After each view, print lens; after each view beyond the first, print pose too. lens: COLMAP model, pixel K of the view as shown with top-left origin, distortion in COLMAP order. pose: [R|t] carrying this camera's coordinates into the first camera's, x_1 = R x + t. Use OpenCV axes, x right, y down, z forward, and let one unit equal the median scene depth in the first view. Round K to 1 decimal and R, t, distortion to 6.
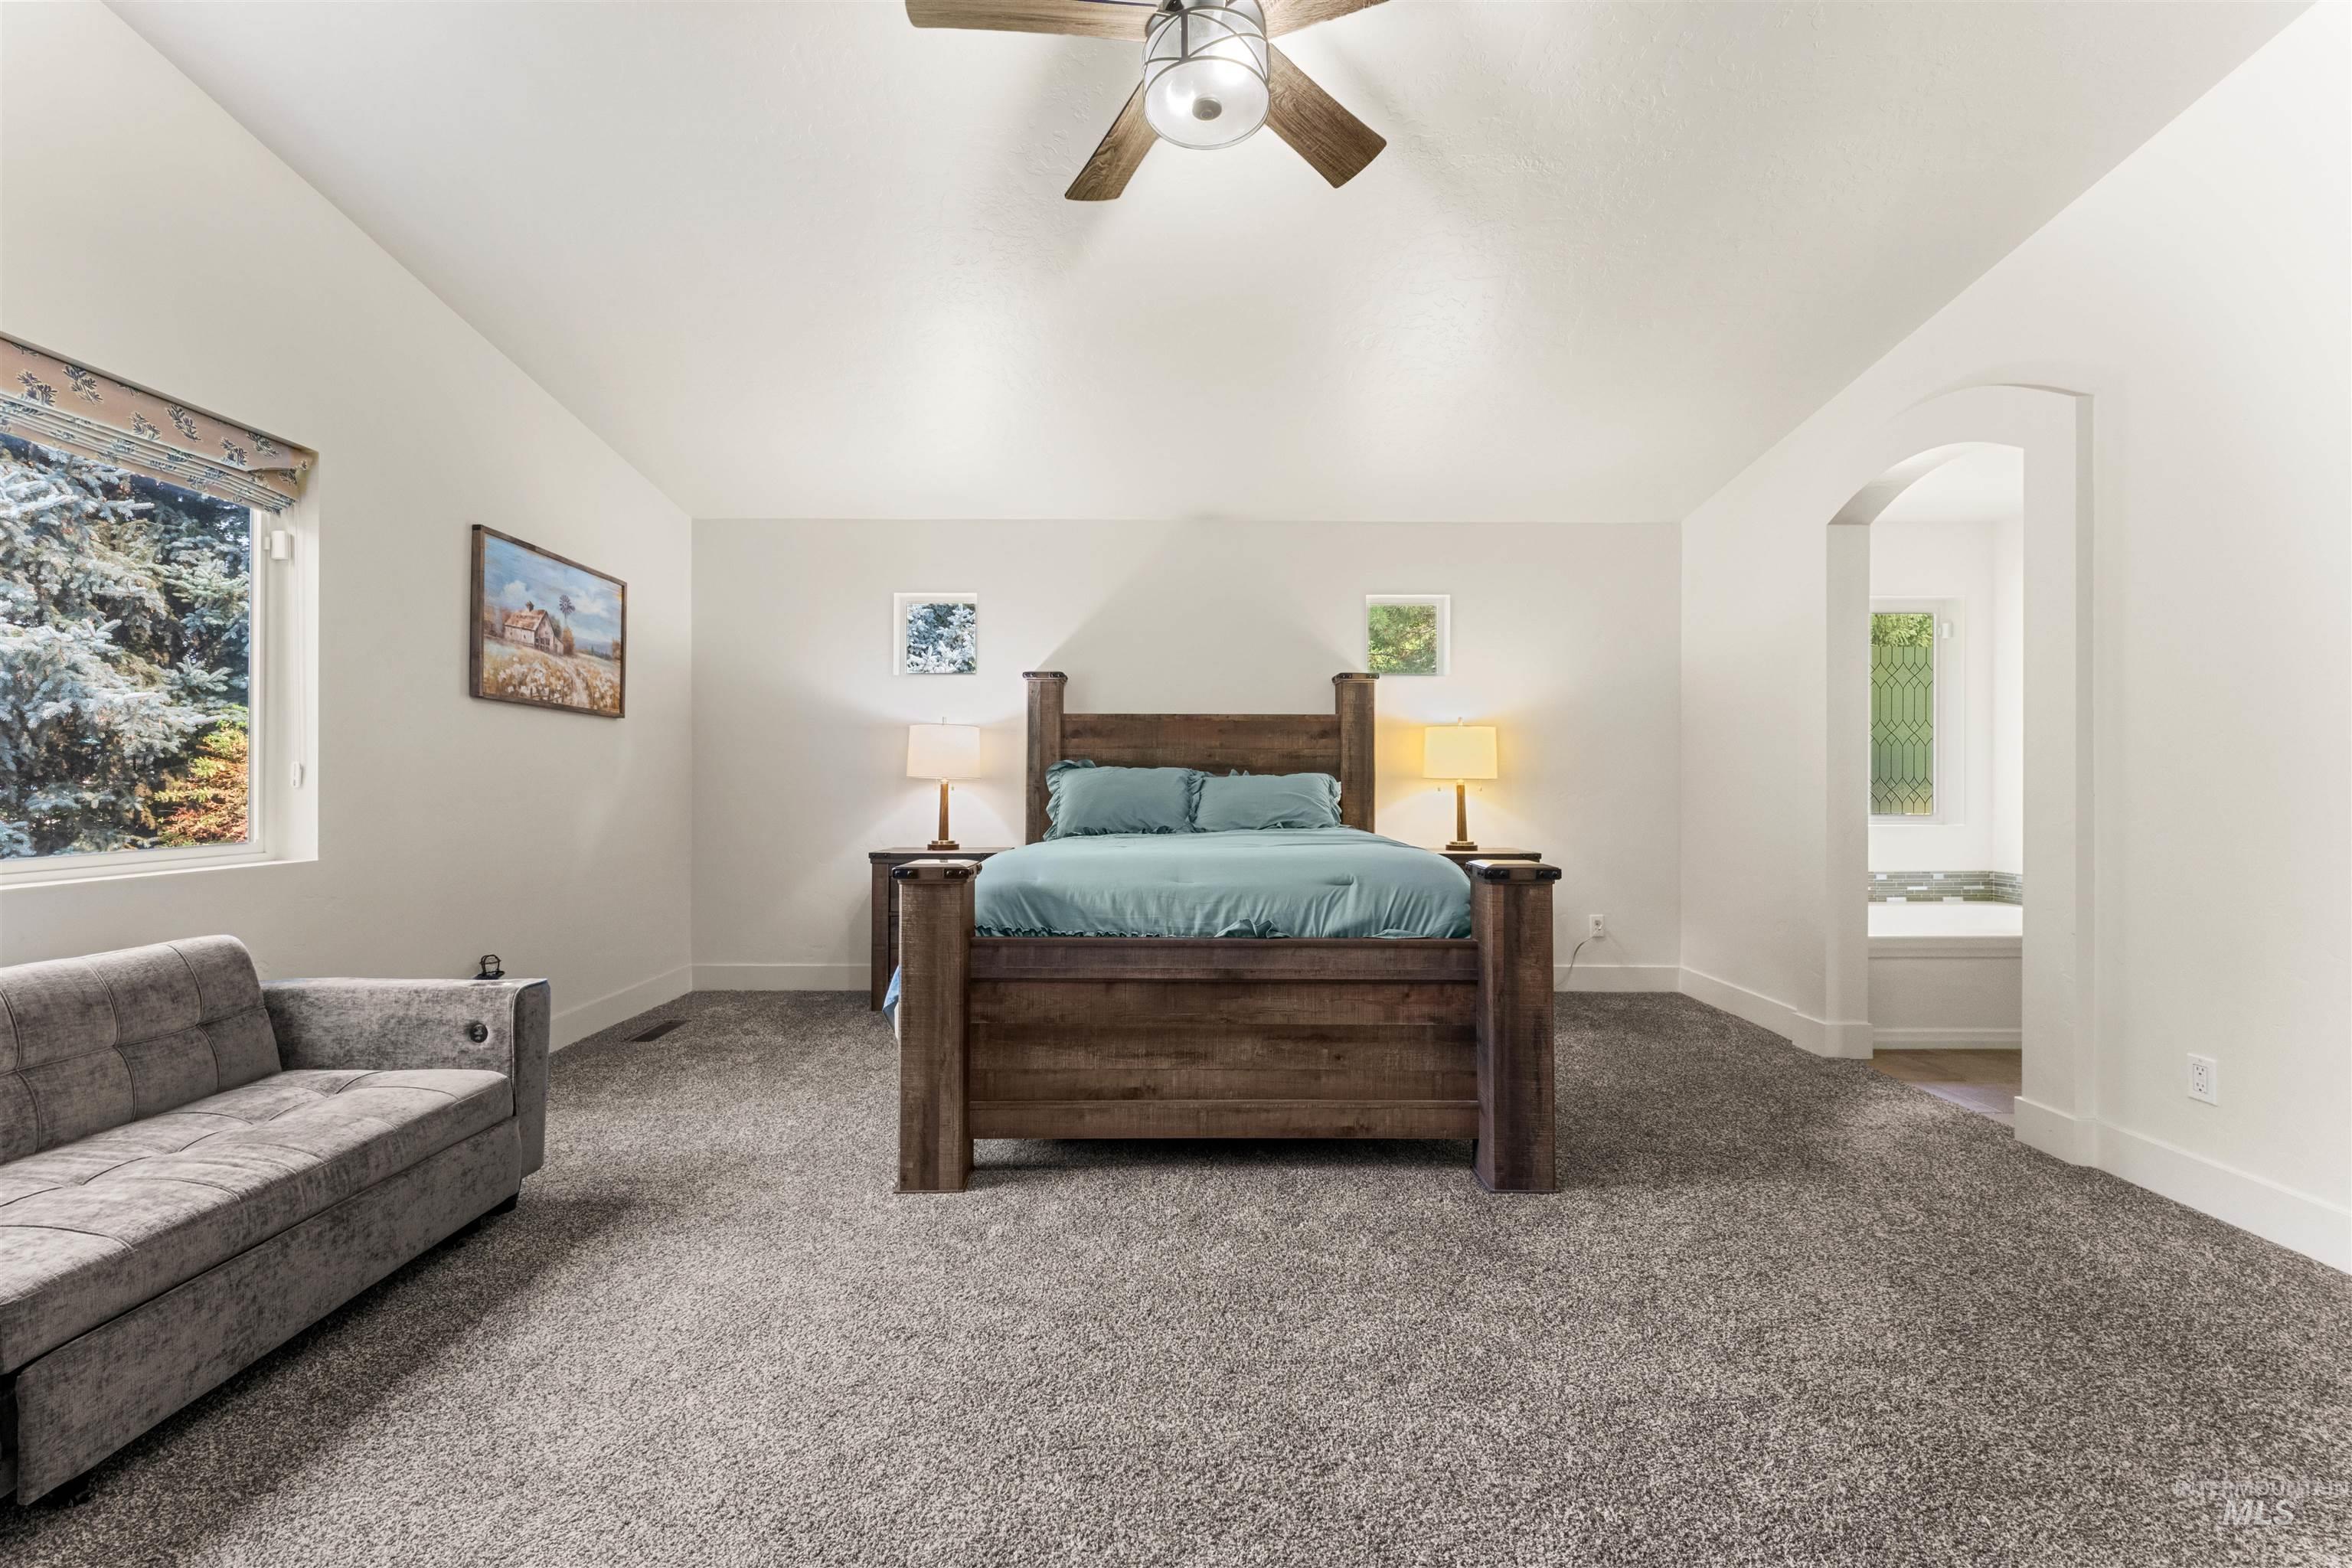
lens RADIAL K [[947.7, 0, 1179.8], [0, 947.7, 779.1], [0, 0, 1]] dist [0.000874, -0.000849]
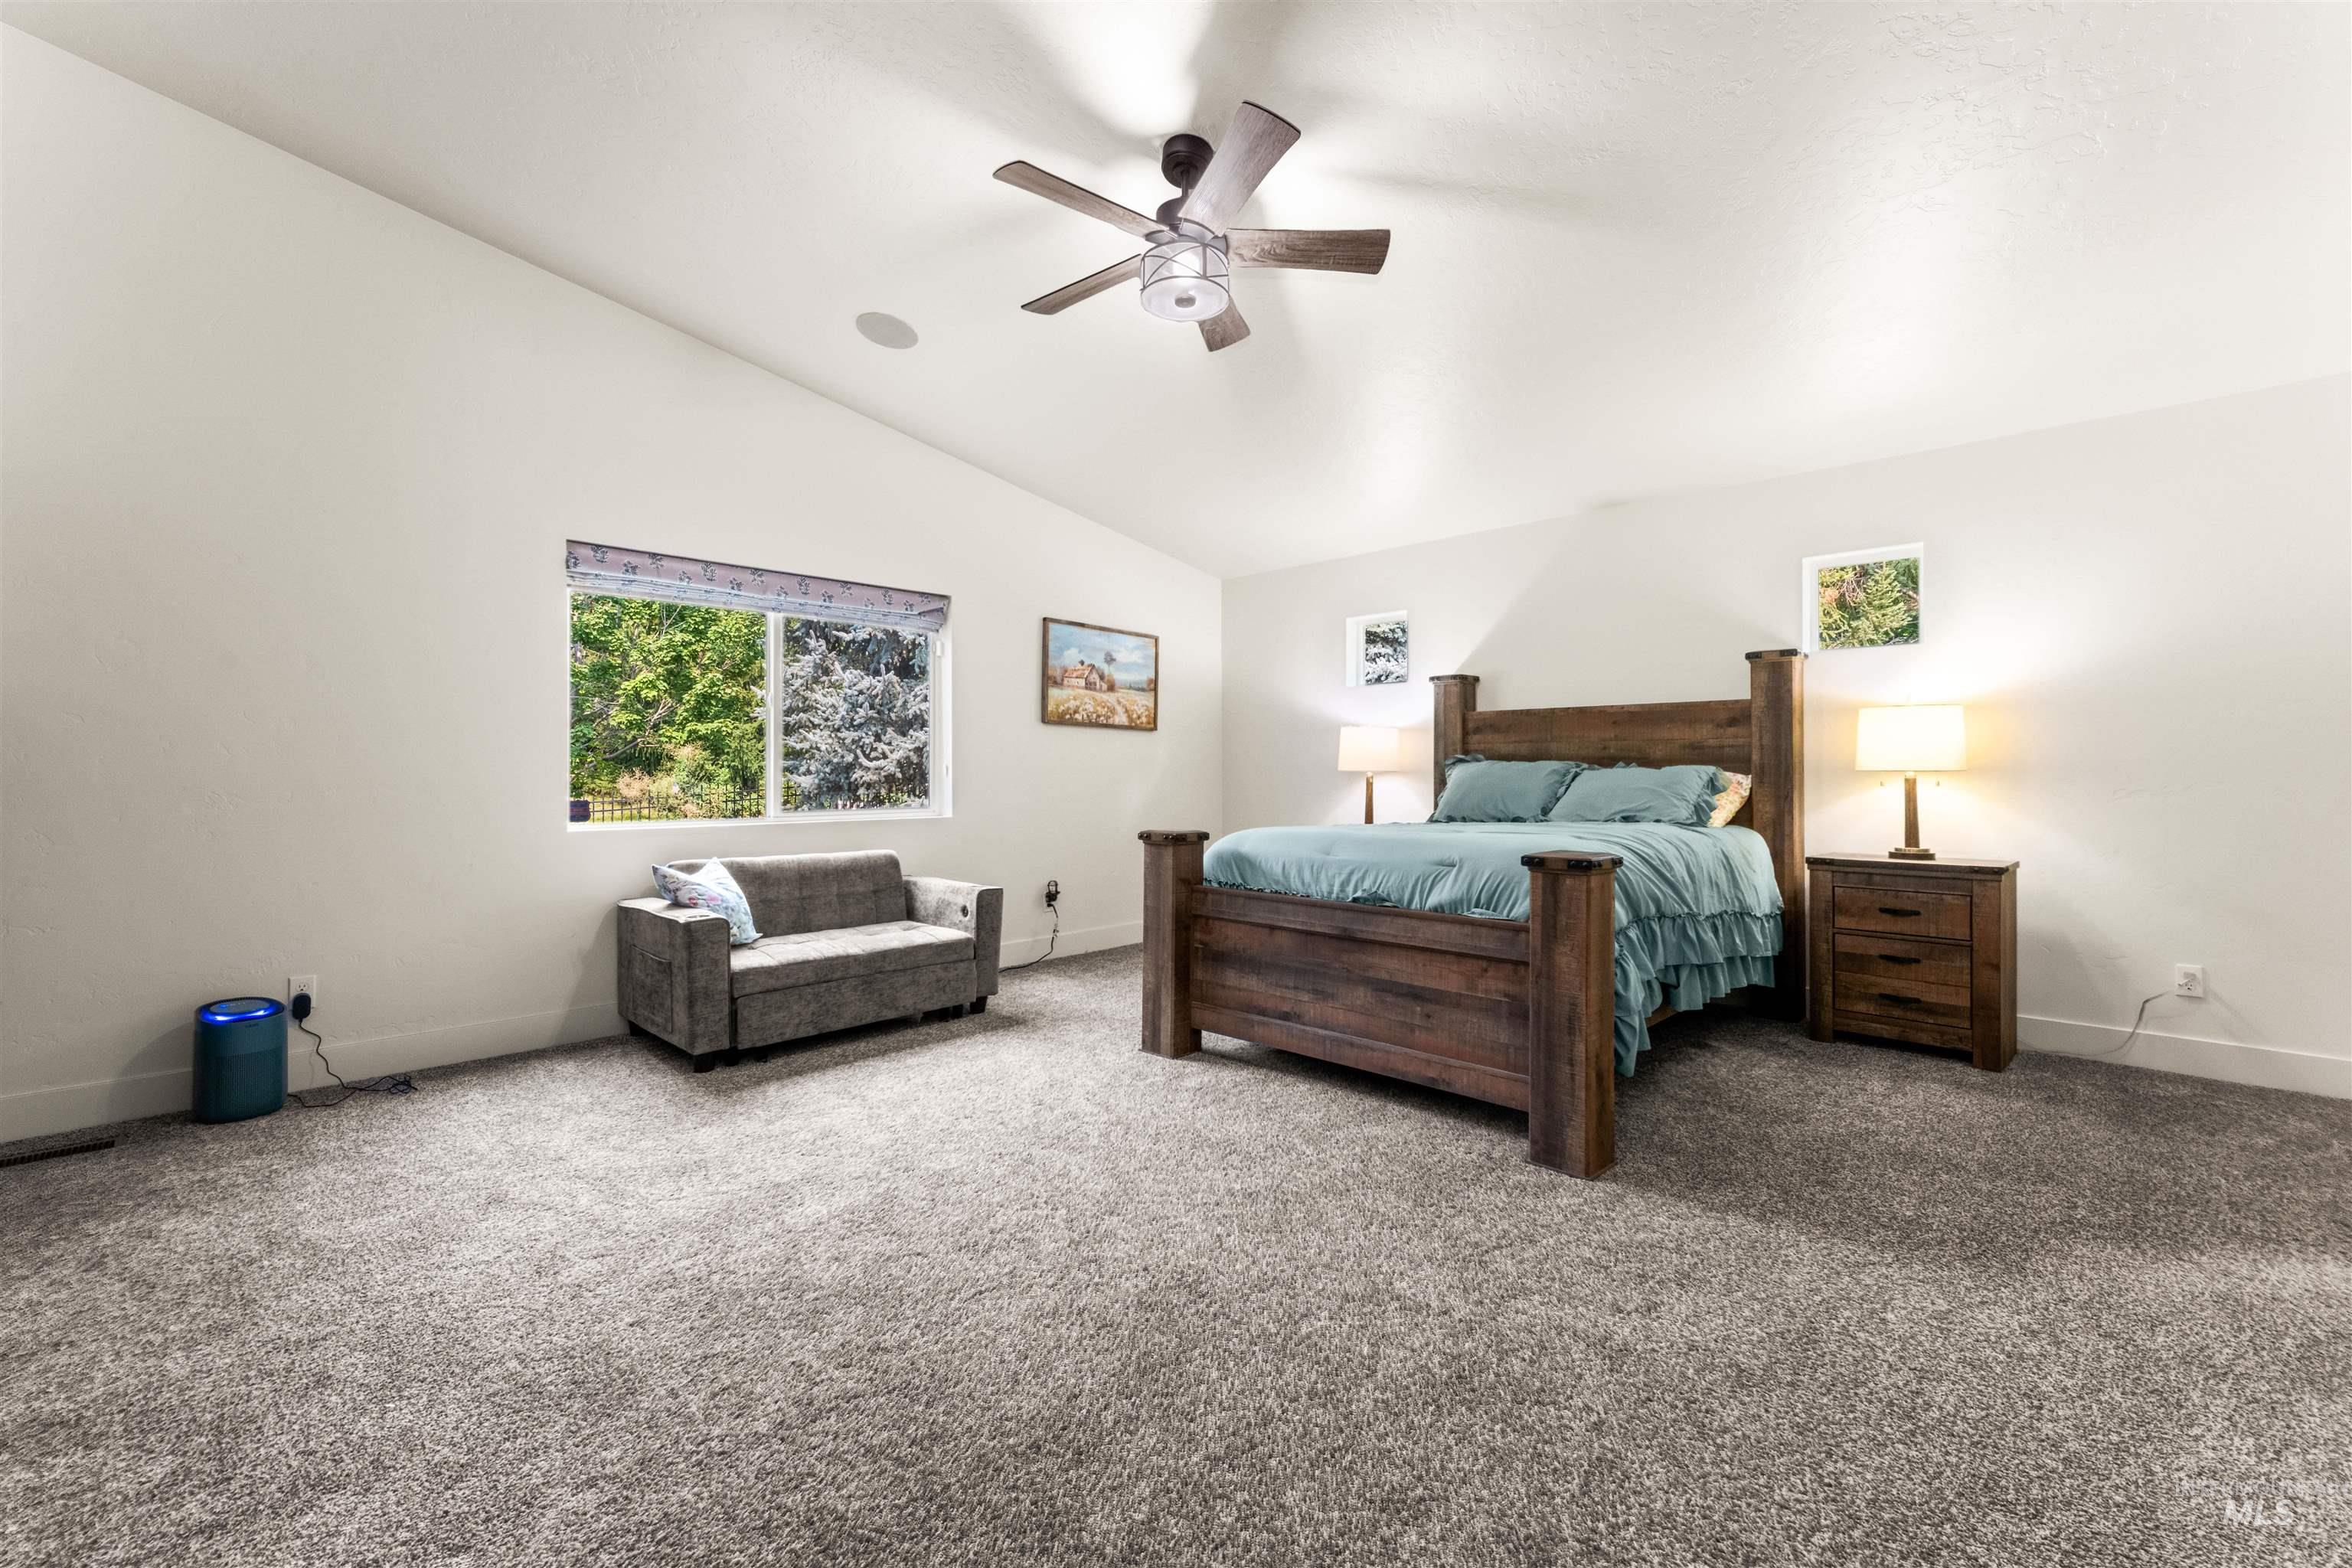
lens RADIAL K [[947.7, 0, 1194.9], [0, 947.7, 777.7], [0, 0, 1]] dist [0.000874, -0.000849]
pose [[0.728363, 0.002183, -0.685188, 0.741379], [0.001797, 0.999985, 0.005096, 0.000506], [0.685189, -0.004943, 0.728348, -0.022307]]
